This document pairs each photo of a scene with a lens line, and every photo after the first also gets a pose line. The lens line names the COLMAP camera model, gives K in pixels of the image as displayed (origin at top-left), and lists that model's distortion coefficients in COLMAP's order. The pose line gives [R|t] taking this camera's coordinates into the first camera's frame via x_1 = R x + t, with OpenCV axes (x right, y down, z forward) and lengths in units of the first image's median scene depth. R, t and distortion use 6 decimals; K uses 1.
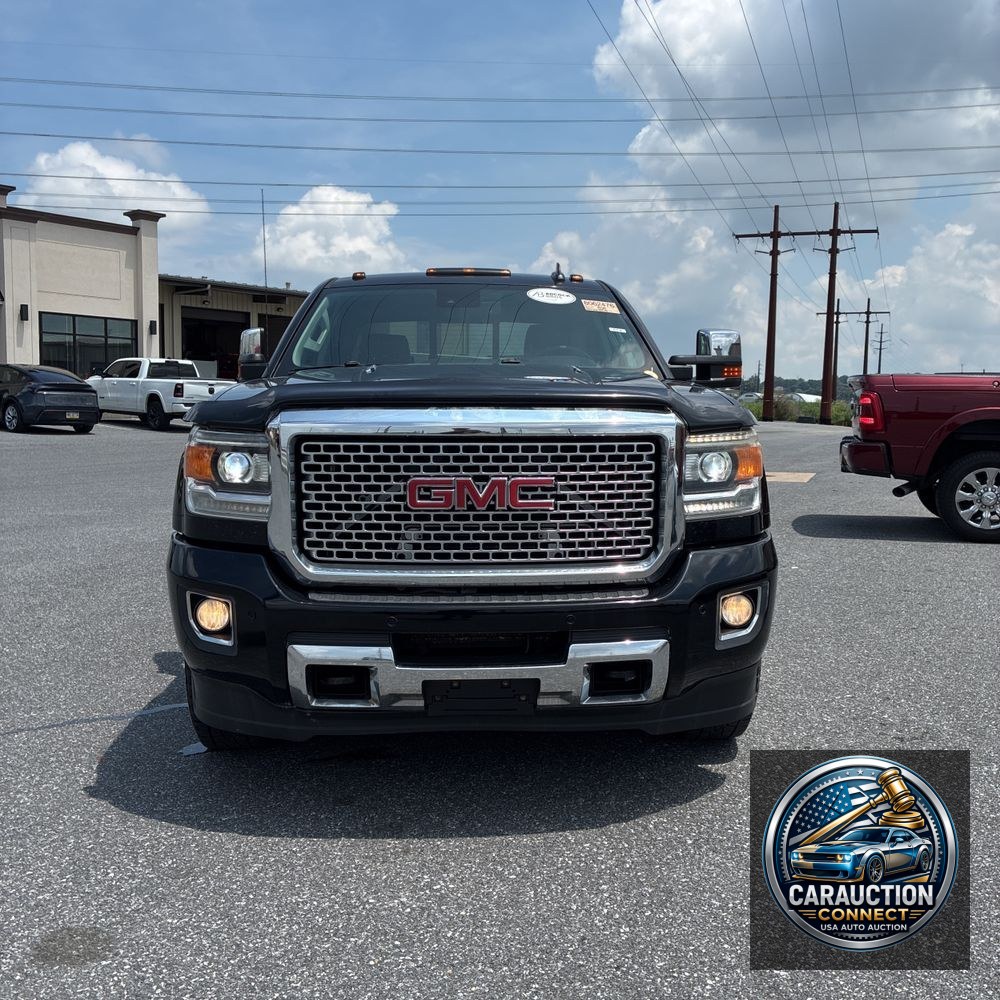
lens RADIAL K [[1017.2, 0, 500.1], [0, 1017.2, 498.1], [0, 0, 1]] dist [0.026828, 0.000000]
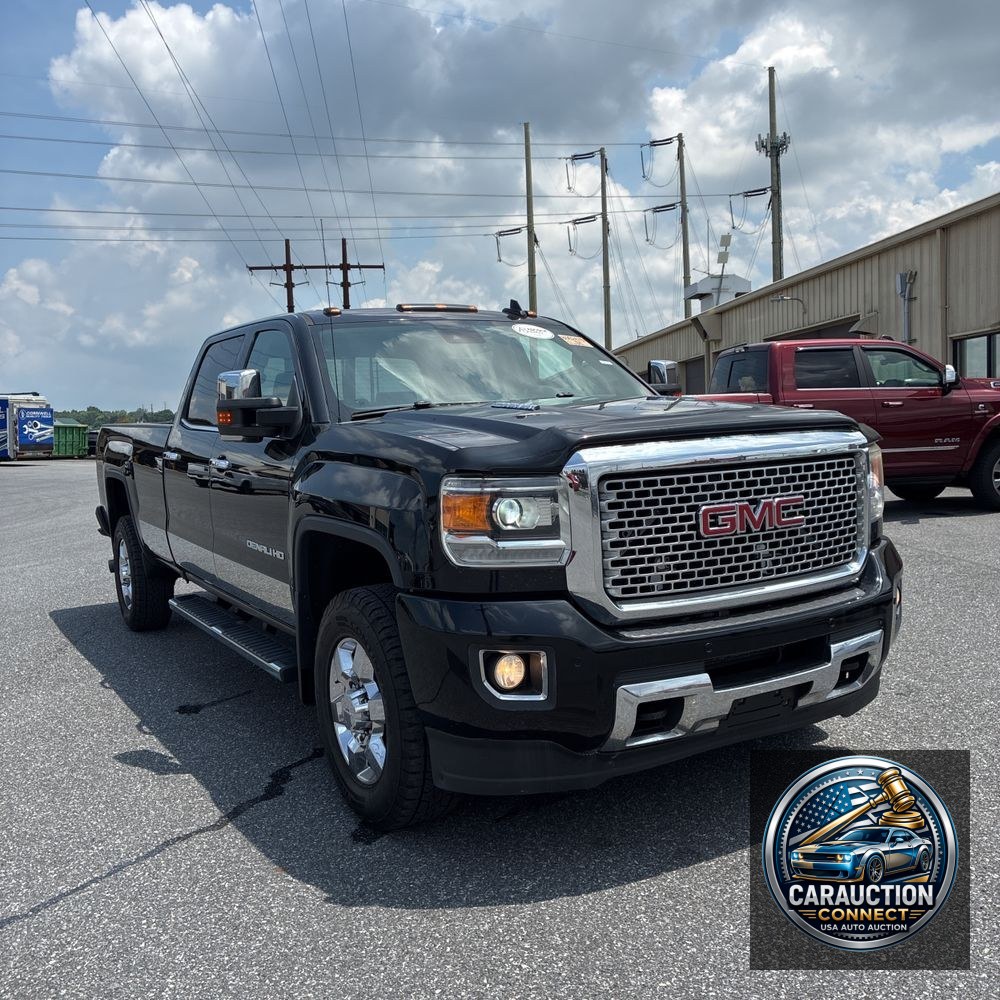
lens RADIAL K [[1017.2, 0, 503.9], [0, 1017.2, 515.8], [0, 0, 1]] dist [0.026828, 0.000000]
pose [[0.885961, -0.090590, 0.454825, -0.731848], [0.096455, 0.995284, 0.010350, -0.040773], [-0.453618, 0.034700, 0.890521, 0.170844]]
